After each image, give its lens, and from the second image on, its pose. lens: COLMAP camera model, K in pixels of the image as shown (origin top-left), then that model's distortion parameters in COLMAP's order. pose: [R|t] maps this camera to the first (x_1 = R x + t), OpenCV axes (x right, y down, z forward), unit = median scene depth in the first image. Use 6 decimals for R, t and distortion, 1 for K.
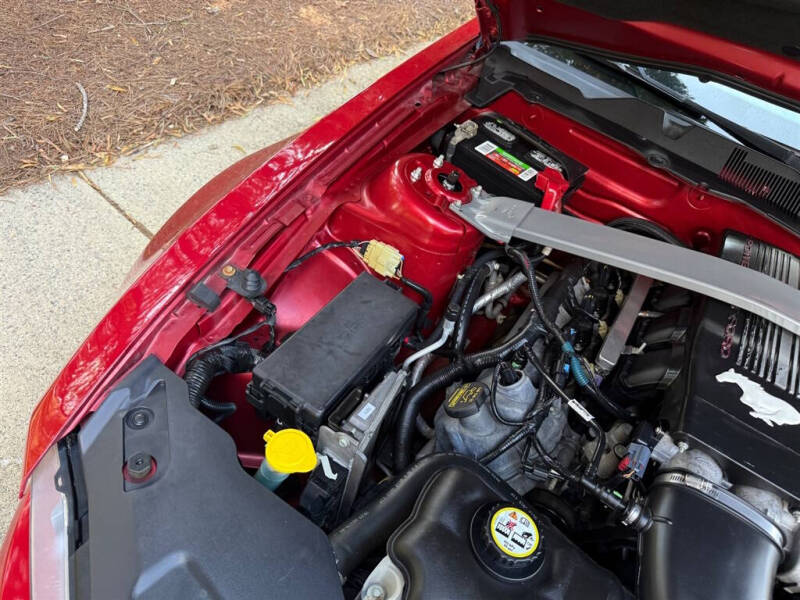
lens RADIAL K [[552.6, 0, 400.0], [0, 552.6, 300.0], [0, 0, 1]] dist [0.034304, -0.001546]
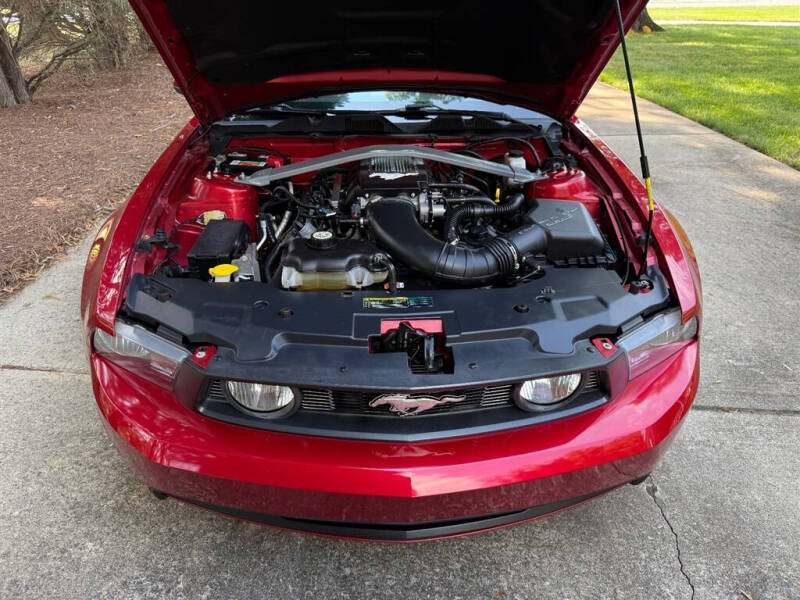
lens RADIAL K [[556.7, 0, 400.0], [0, 556.7, 300.0], [0, 0, 1]] dist [-0.003031, -0.005455]
pose [[0.796633, -0.457918, 0.394571, -0.352773], [0.535323, 0.837622, -0.108711, 0.612798], [-0.280721, 0.297826, 0.912412, -0.722653]]
